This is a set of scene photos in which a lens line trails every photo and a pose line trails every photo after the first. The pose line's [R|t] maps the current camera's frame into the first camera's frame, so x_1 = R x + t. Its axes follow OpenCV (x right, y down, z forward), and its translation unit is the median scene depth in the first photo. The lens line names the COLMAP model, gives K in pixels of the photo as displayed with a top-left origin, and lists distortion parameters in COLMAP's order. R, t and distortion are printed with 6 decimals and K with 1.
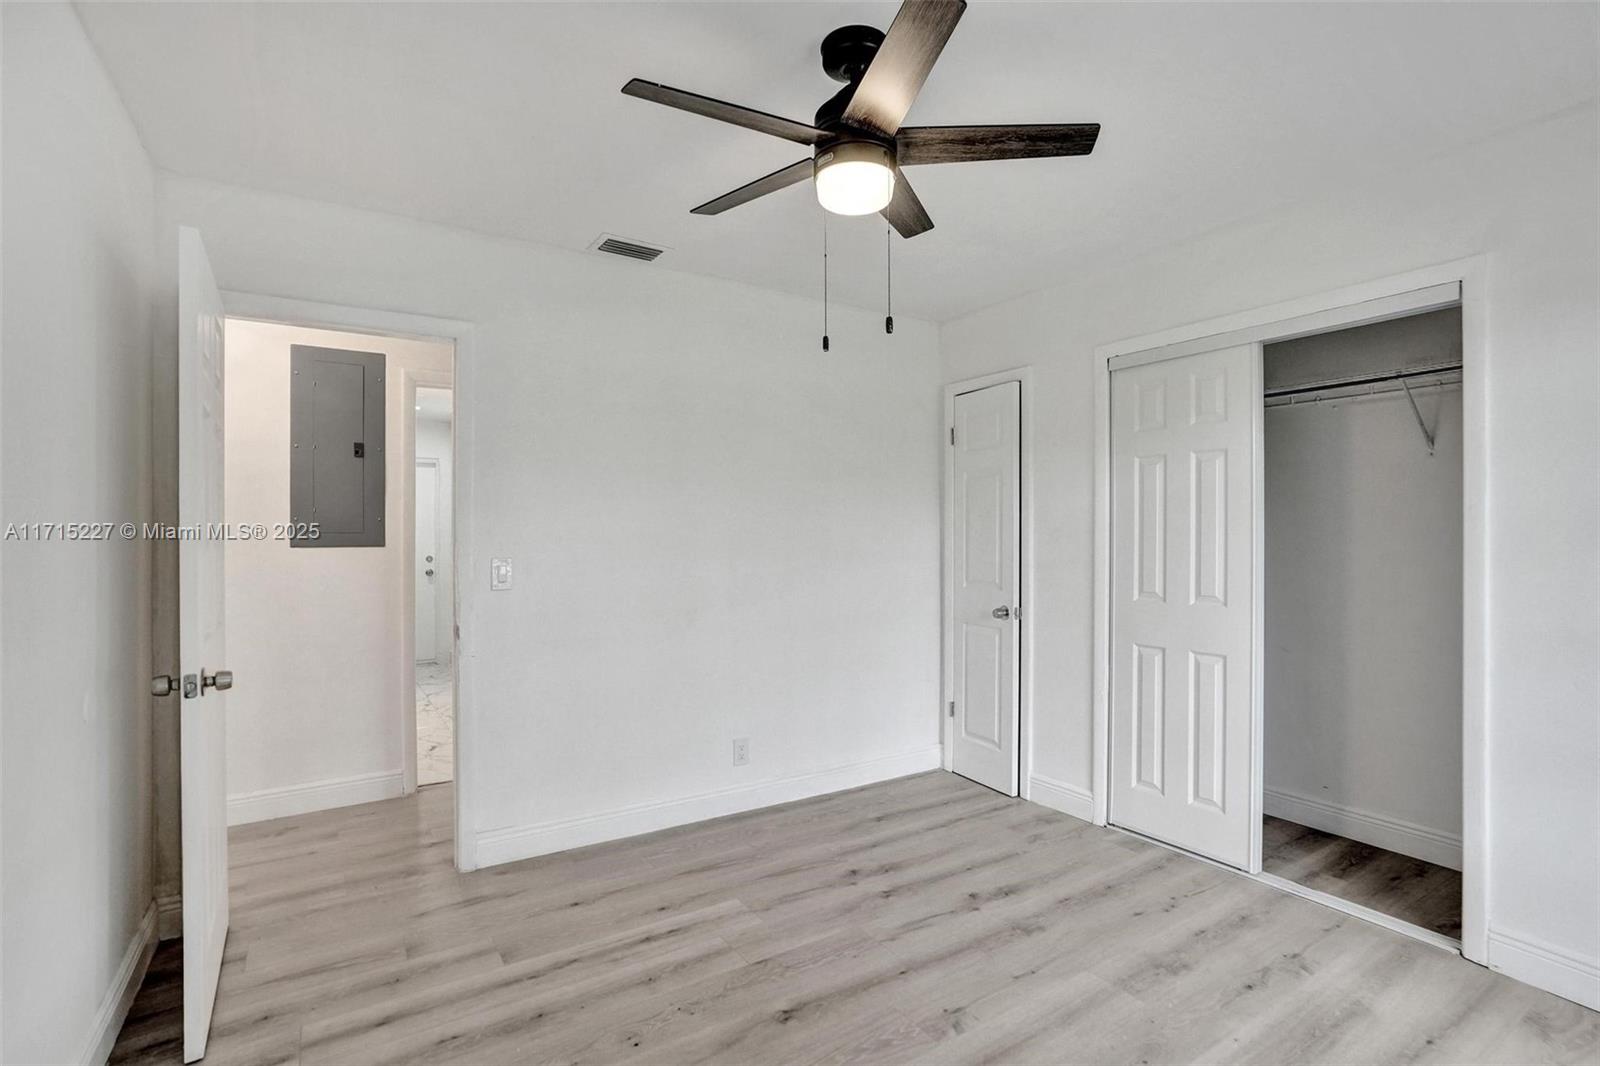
lens RADIAL K [[767.3, 0, 803.1], [0, 767.3, 559.9], [0, 0, 1]] dist [-0.054375, 0.029716]
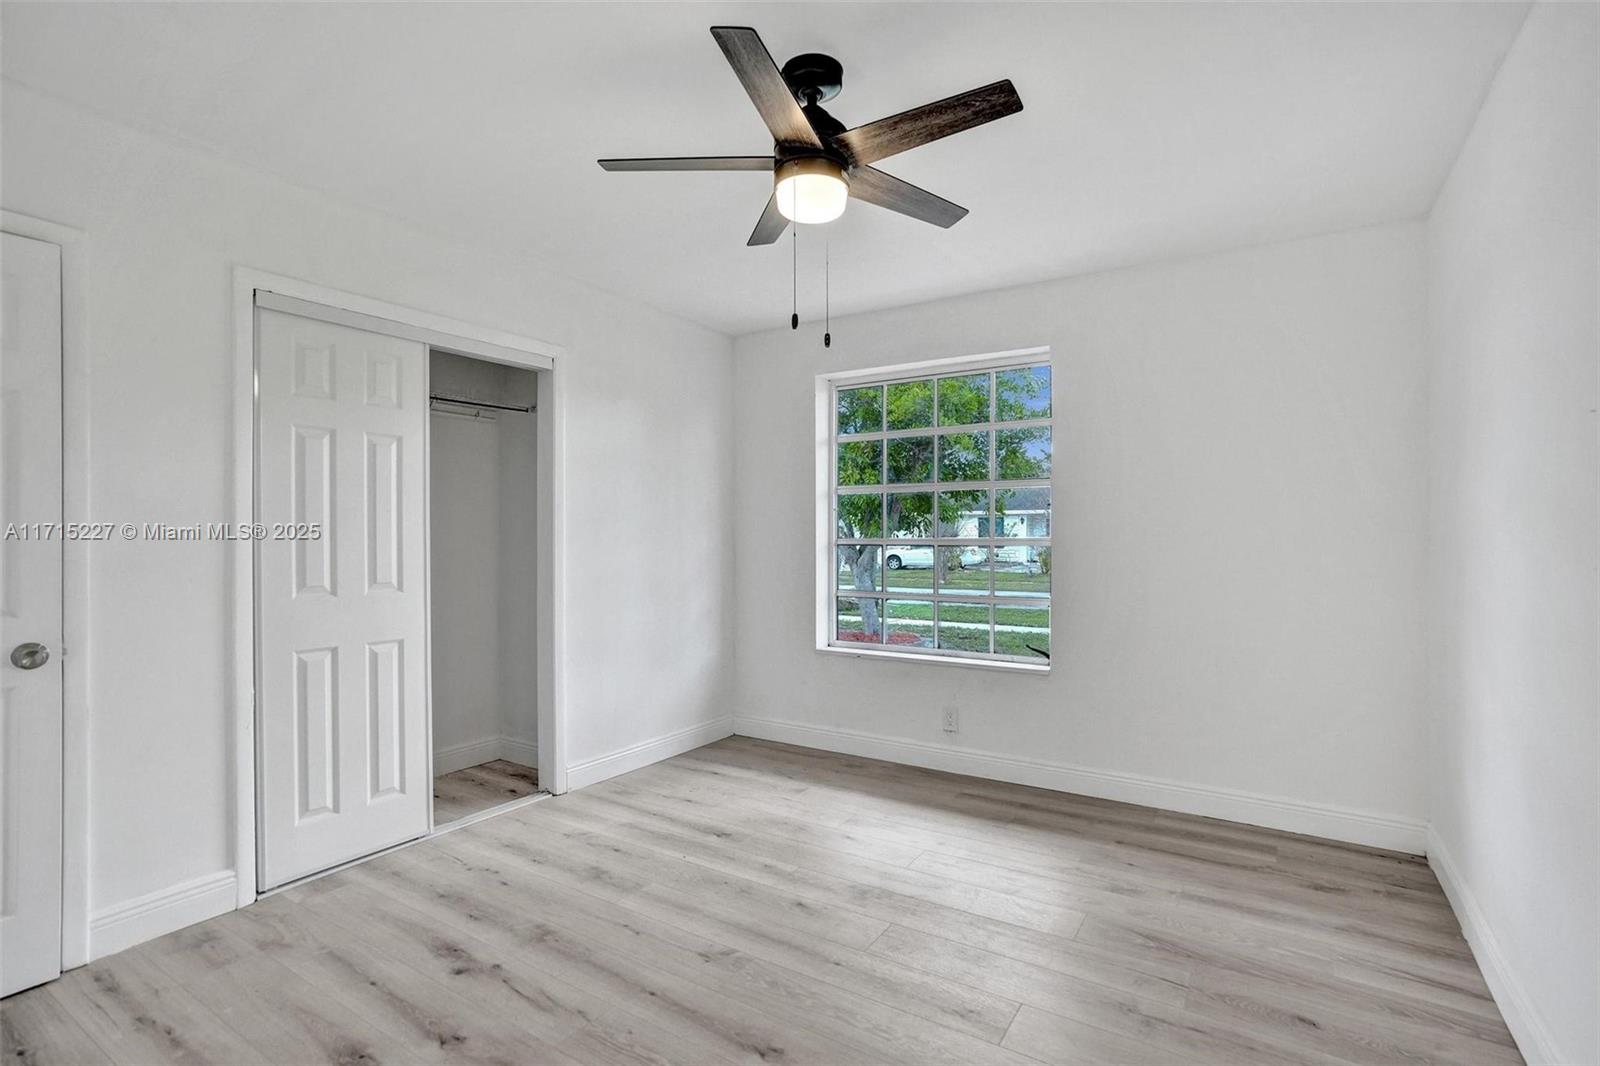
lens RADIAL K [[763.0, 0, 804.1], [0, 763.0, 535.2], [0, 0, 1]] dist [-0.050349, 0.028377]
pose [[-0.409175, -0.003035, 0.912451, -0.625018], [0.034503, 0.999228, 0.018796, -0.013600], [-0.911804, 0.039173, -0.408754, 0.963244]]
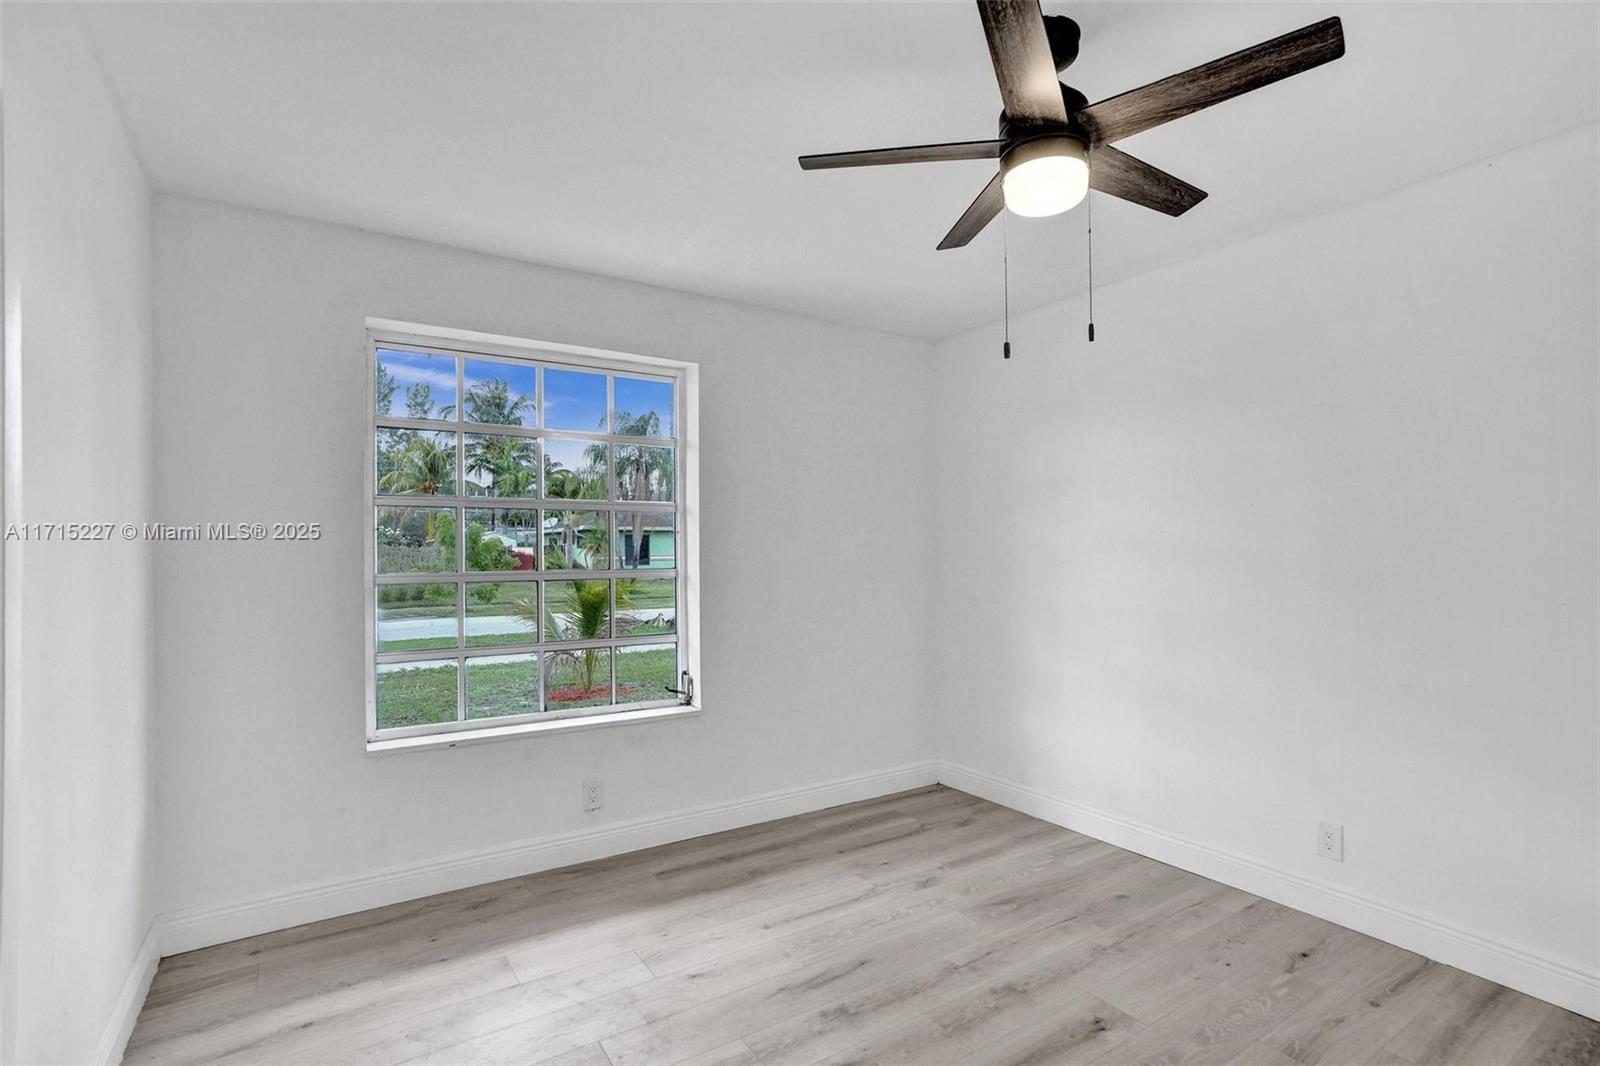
lens RADIAL K [[763.0, 0, 804.1], [0, 763.0, 535.2], [0, 0, 1]] dist [-0.050349, 0.028377]
pose [[-0.999962, 0.006001, 0.006326, 0.241701], [0.006125, 0.999784, 0.019838, -0.047833], [-0.006206, 0.019876, -0.999783, 1.286355]]
